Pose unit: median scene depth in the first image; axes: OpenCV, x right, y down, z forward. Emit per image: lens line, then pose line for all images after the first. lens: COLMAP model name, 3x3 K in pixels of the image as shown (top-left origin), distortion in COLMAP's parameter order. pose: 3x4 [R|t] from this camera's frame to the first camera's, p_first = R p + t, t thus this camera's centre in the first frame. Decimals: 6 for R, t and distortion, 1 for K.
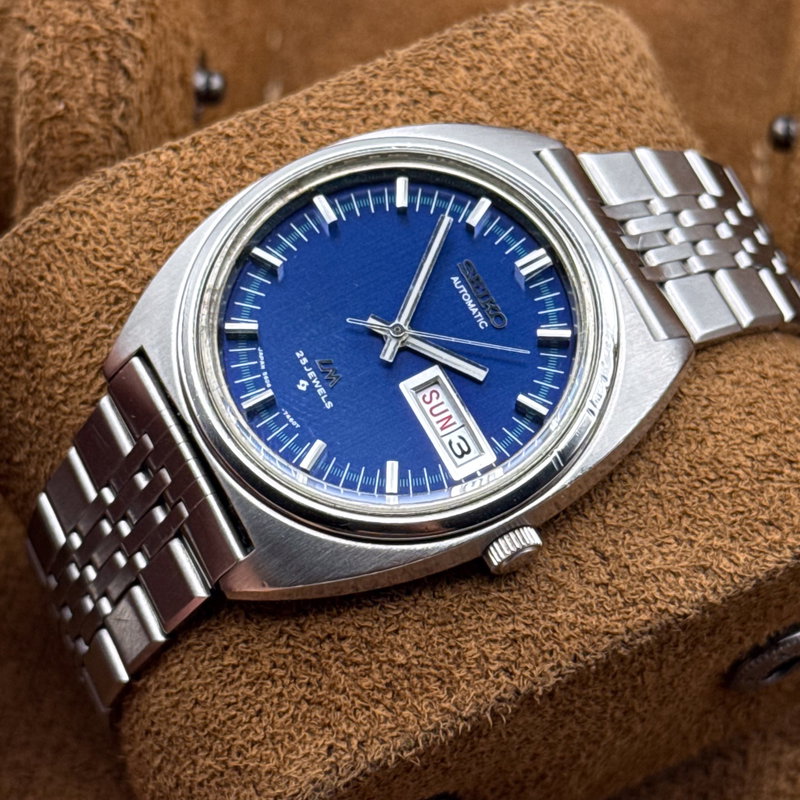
lens RADIAL K [[2759.6, 0, 415.8], [0, 2759.6, 401.4], [0, 0, 1]] dist [0.072675, -0.470071]
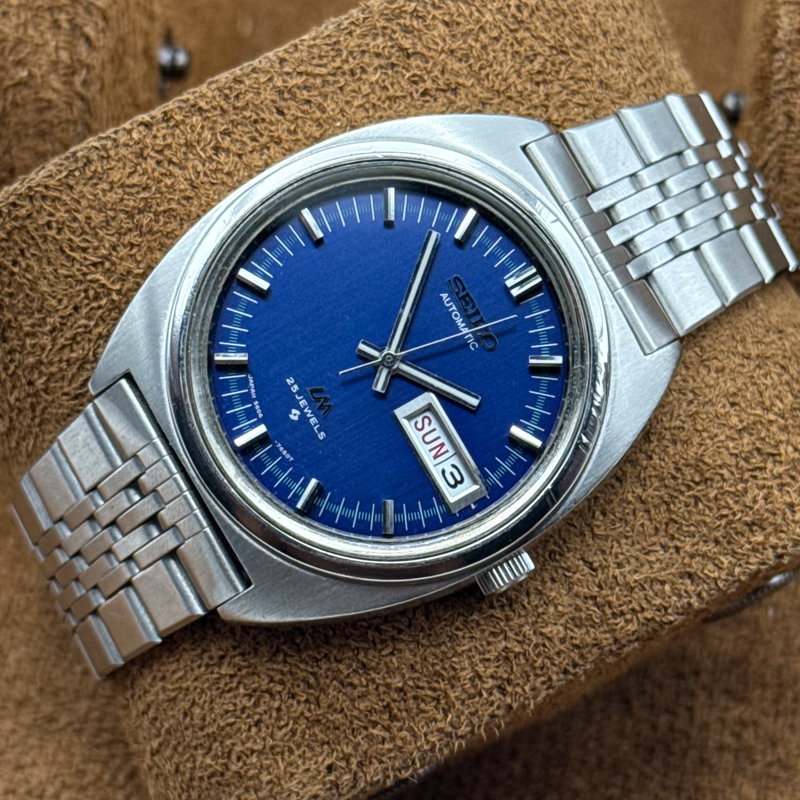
lens RADIAL K [[2759.6, 0, 415.8], [0, 2759.6, 401.4], [0, 0, 1]] dist [0.072675, -0.470071]
pose [[0.998304, -0.020264, 0.054577, -0.051083], [0.003967, 0.958966, 0.283494, -0.290064], [-0.058082, -0.282796, 0.957420, 0.044340]]
